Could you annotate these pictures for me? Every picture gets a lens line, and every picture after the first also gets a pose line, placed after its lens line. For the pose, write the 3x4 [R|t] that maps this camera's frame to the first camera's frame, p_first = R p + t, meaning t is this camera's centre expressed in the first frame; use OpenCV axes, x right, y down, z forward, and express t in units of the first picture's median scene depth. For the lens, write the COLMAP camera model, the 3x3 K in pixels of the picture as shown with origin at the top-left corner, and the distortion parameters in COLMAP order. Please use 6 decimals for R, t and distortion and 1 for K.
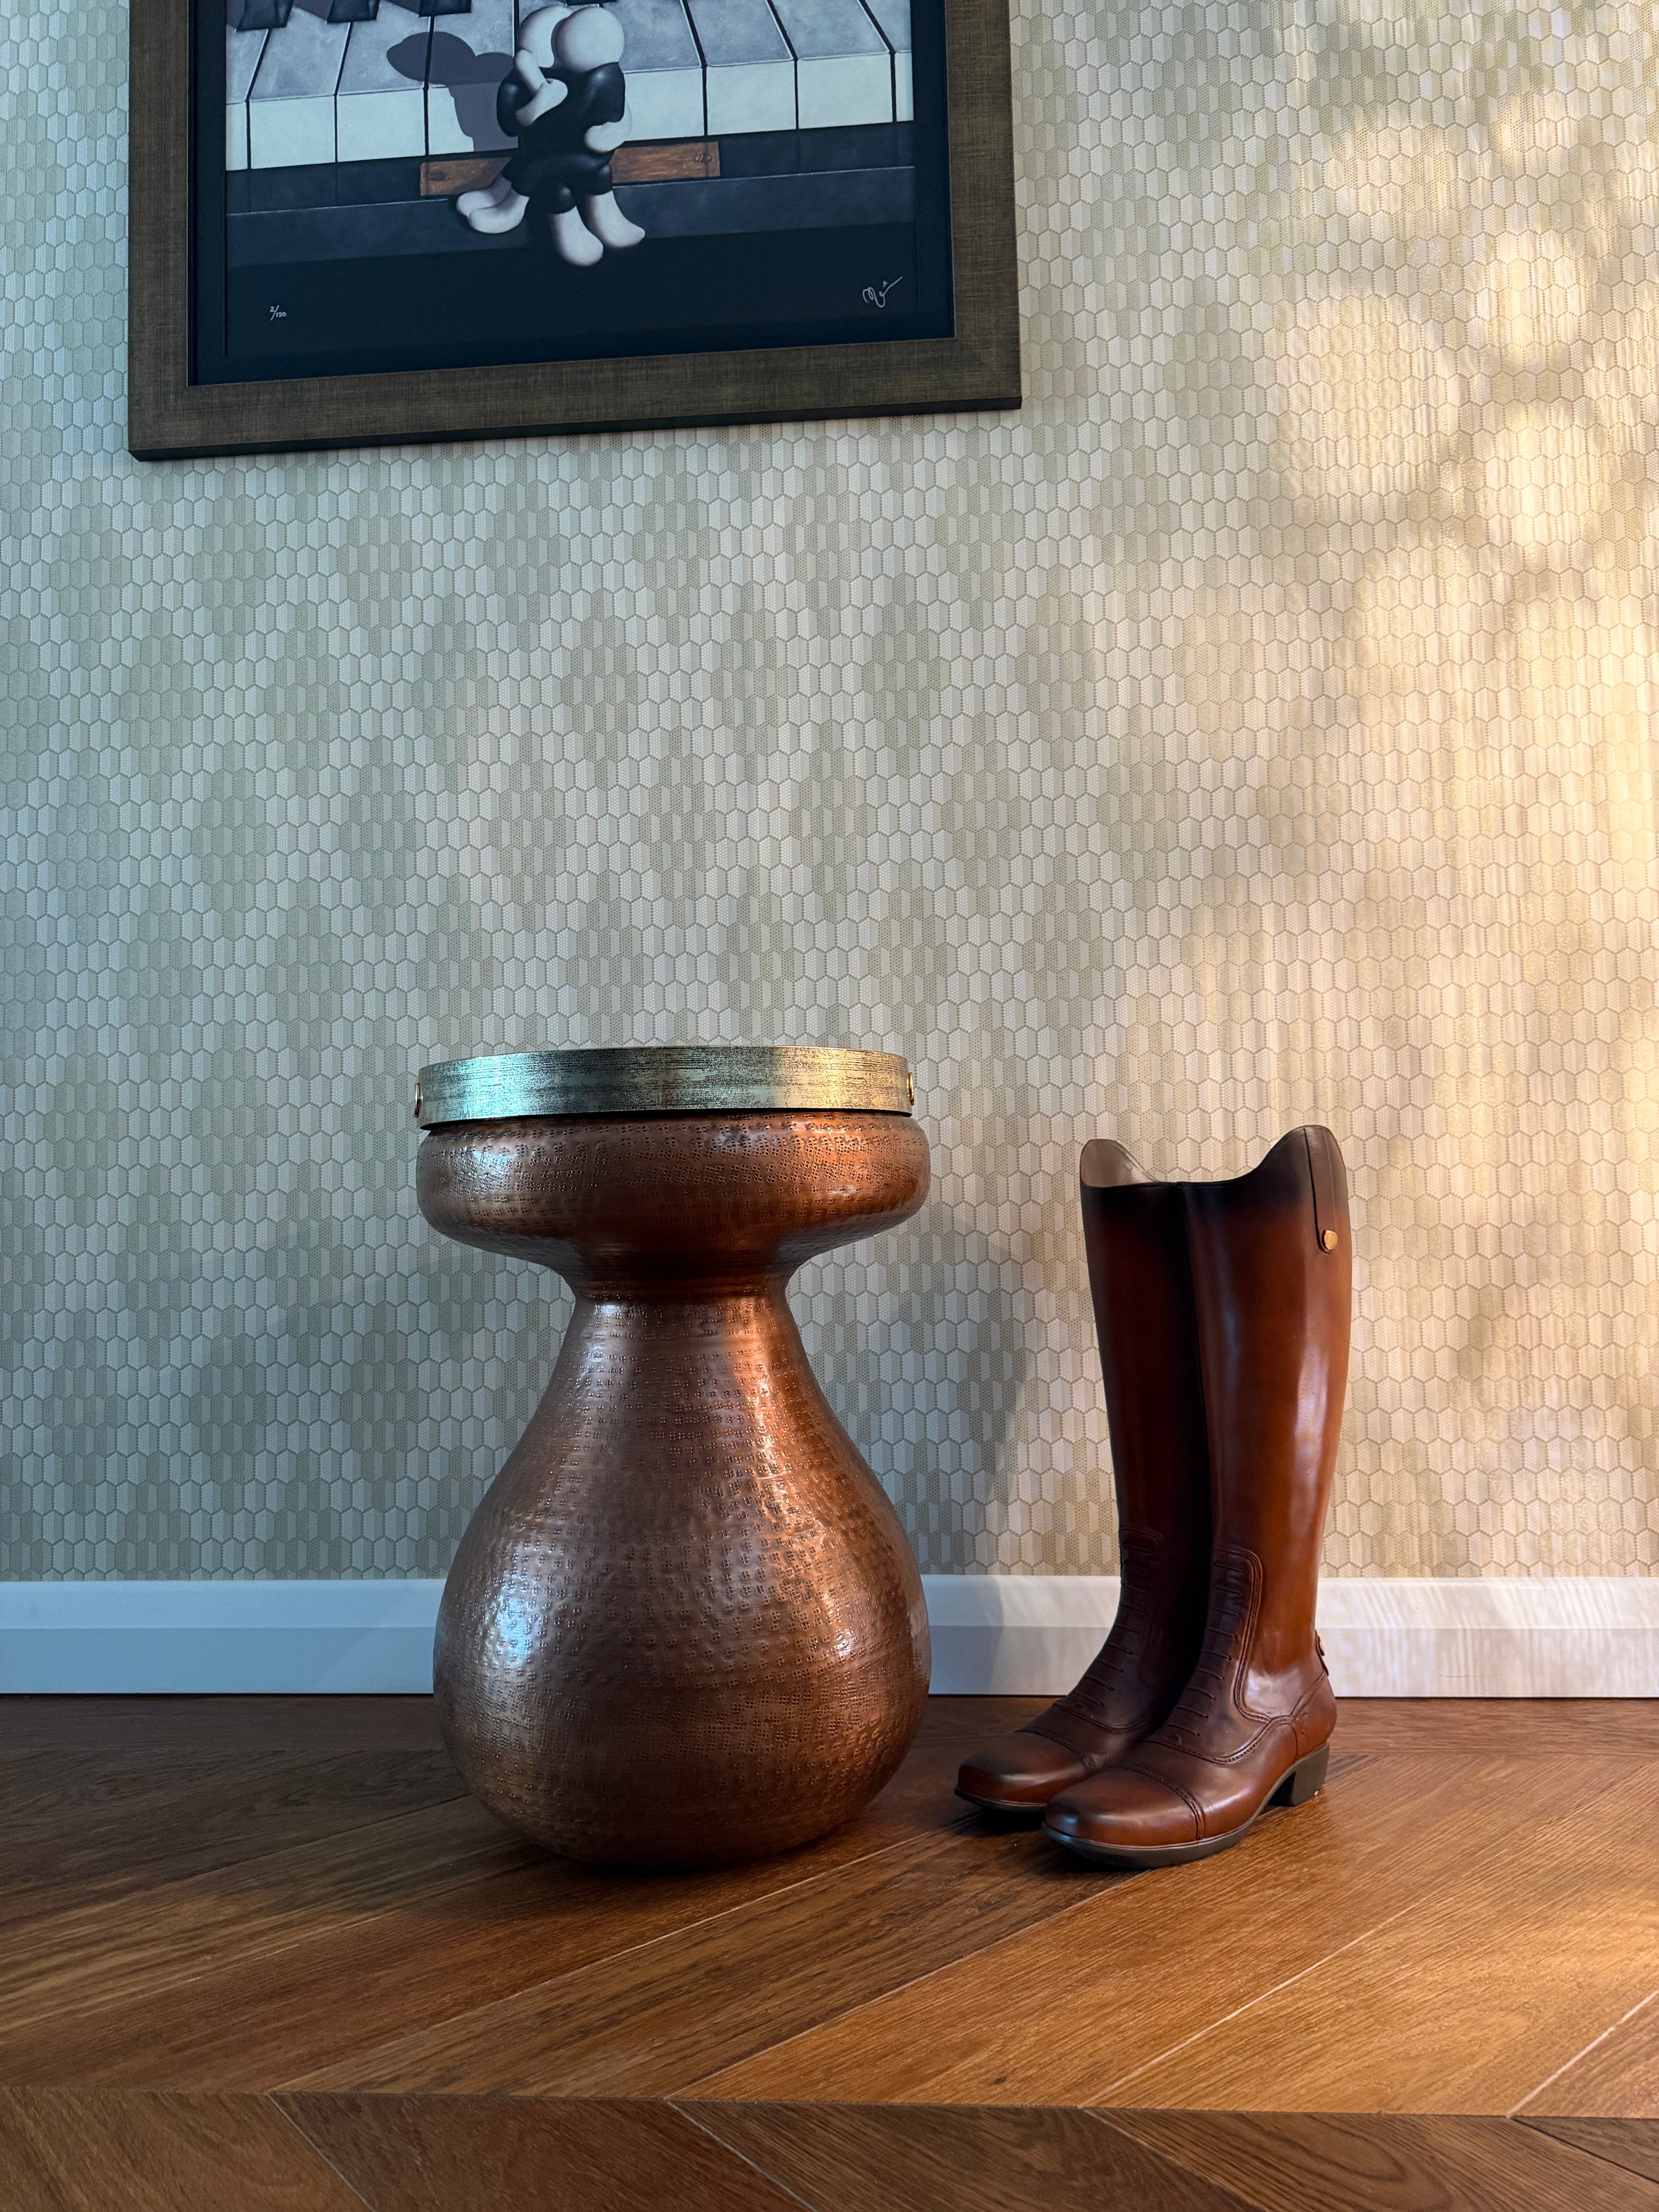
lens RADIAL K [[1570.0, 0, 827.3], [0, 1570.0, 1099.5], [0, 0, 1]] dist [0.013141, -0.033543]
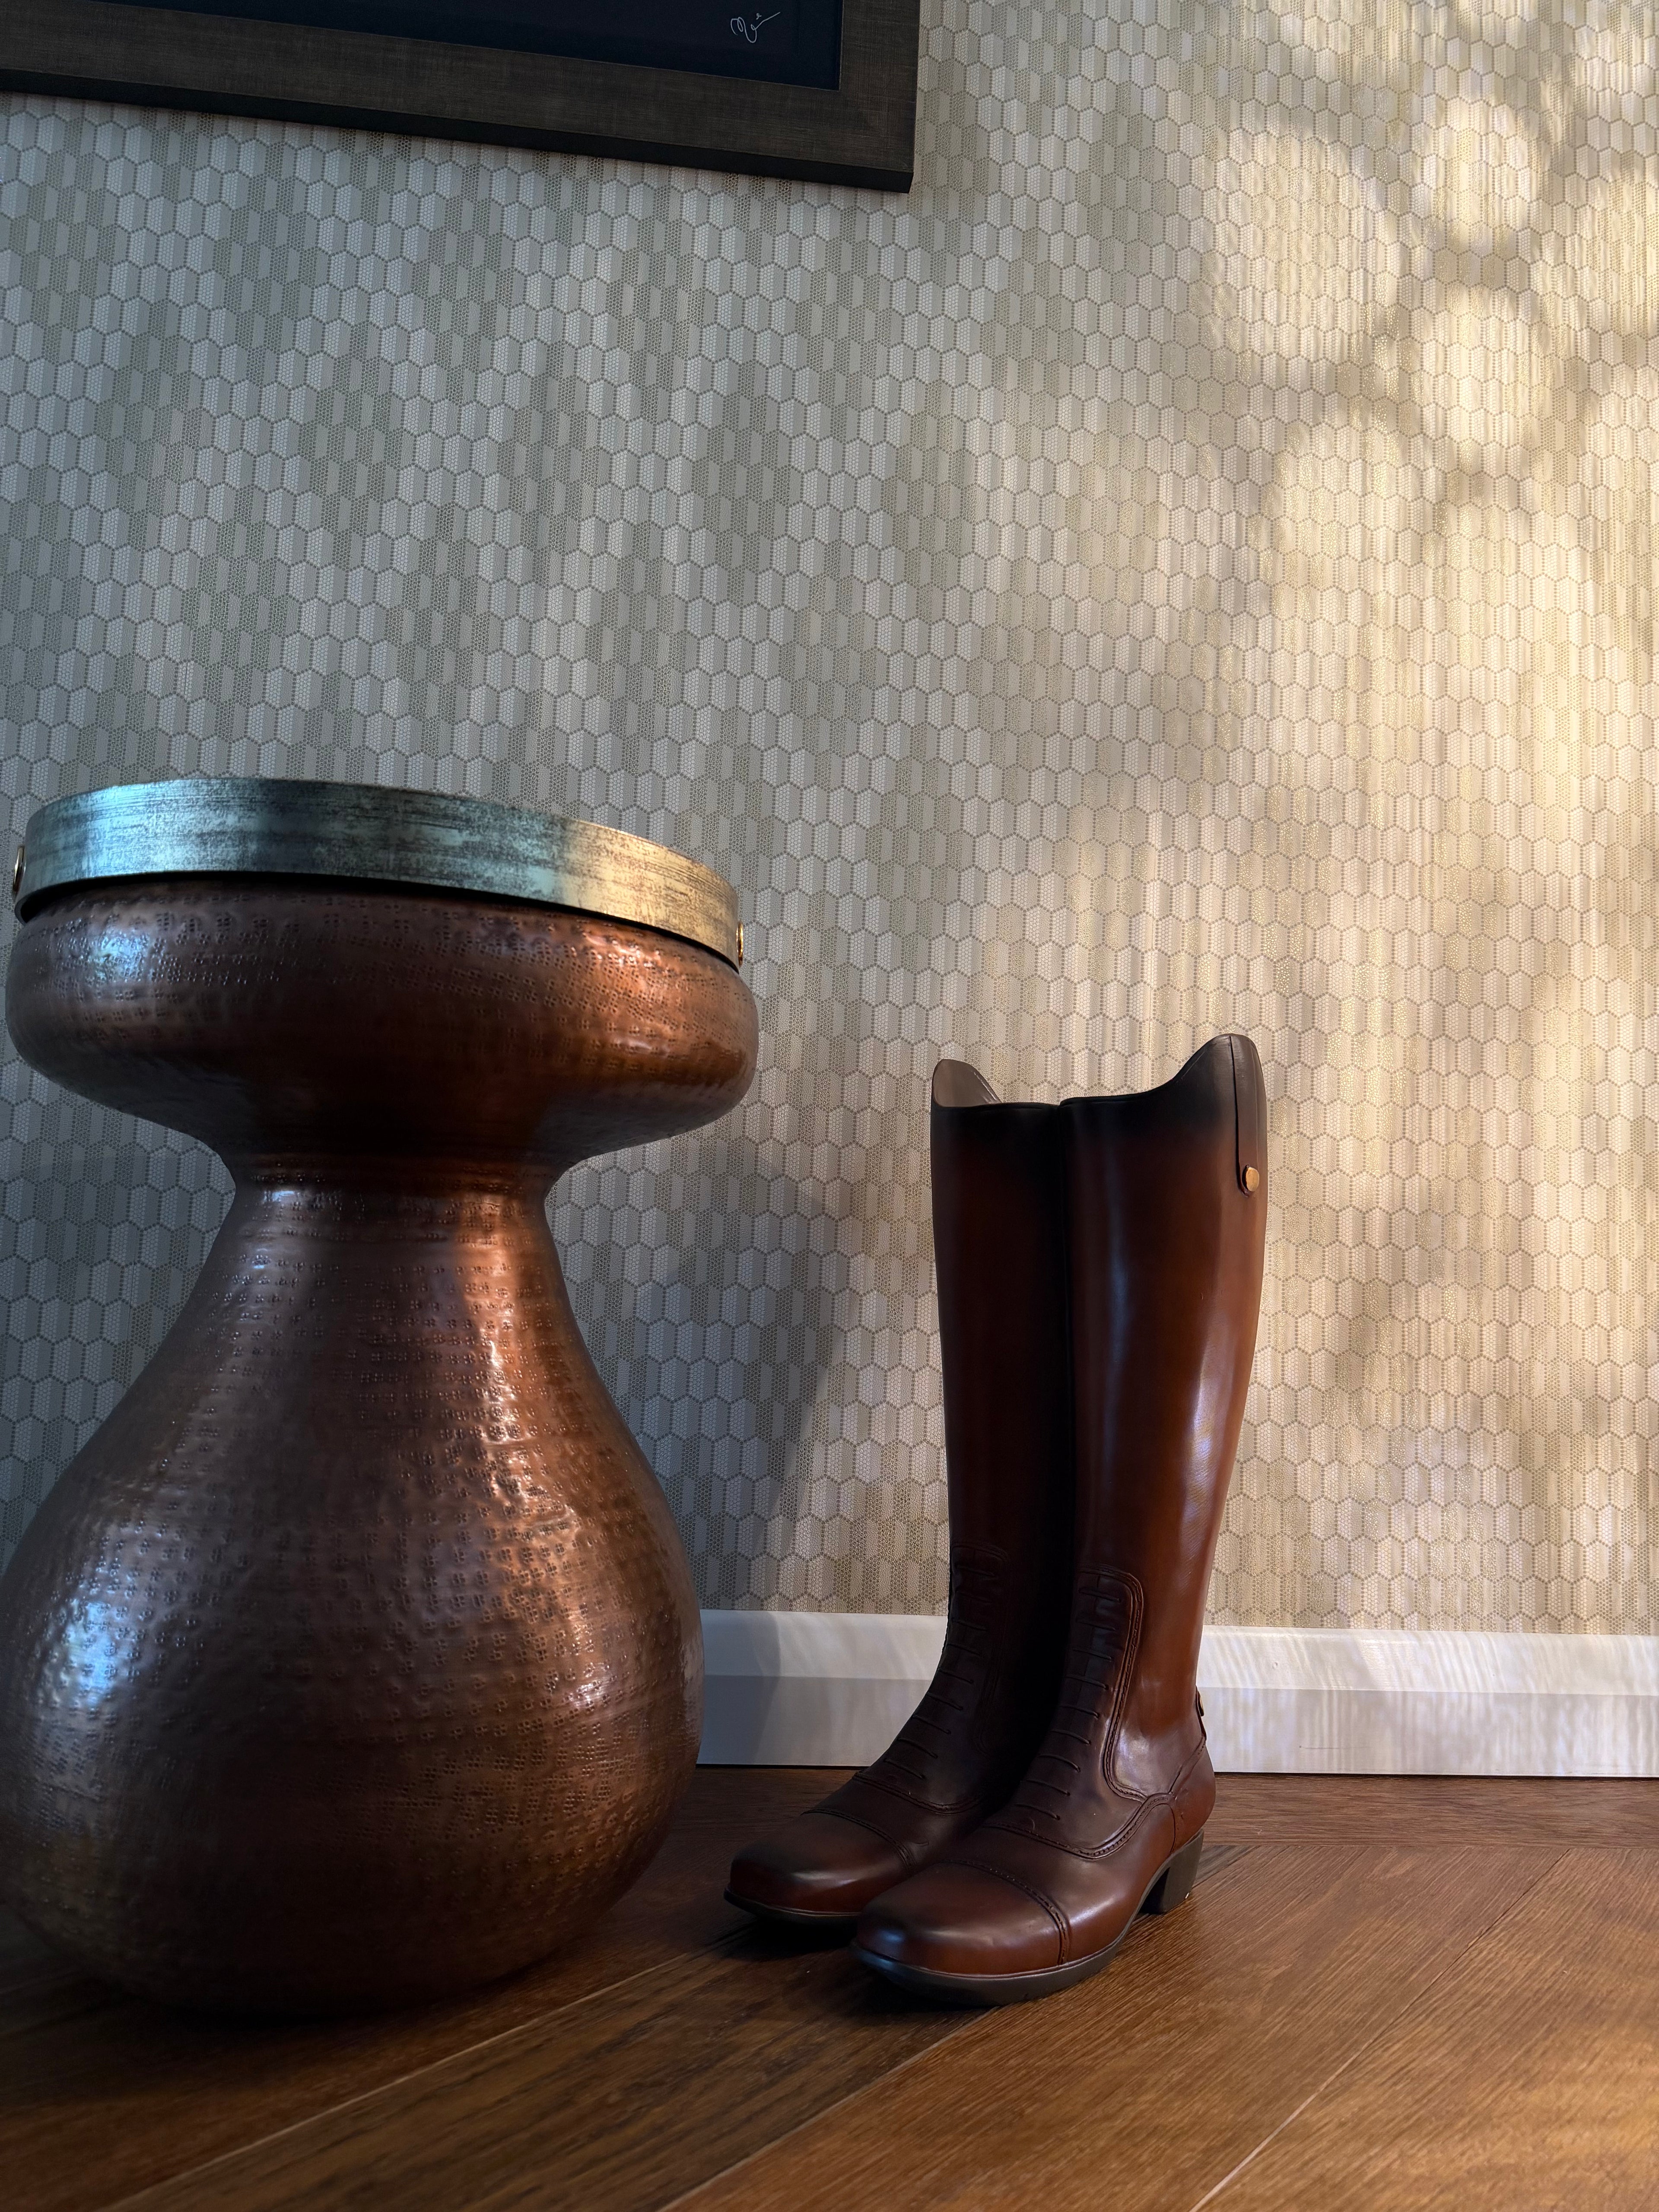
lens RADIAL K [[1570.0, 0, 838.7], [0, 1570.0, 1114.5], [0, 0, 1]] dist [0.013141, -0.033543]
pose [[0.980941, 0.082452, 0.175945, -0.019467], [-0.076011, 0.996177, -0.043050, 0.086025], [-0.178822, 0.028856, 0.983458, 0.212645]]
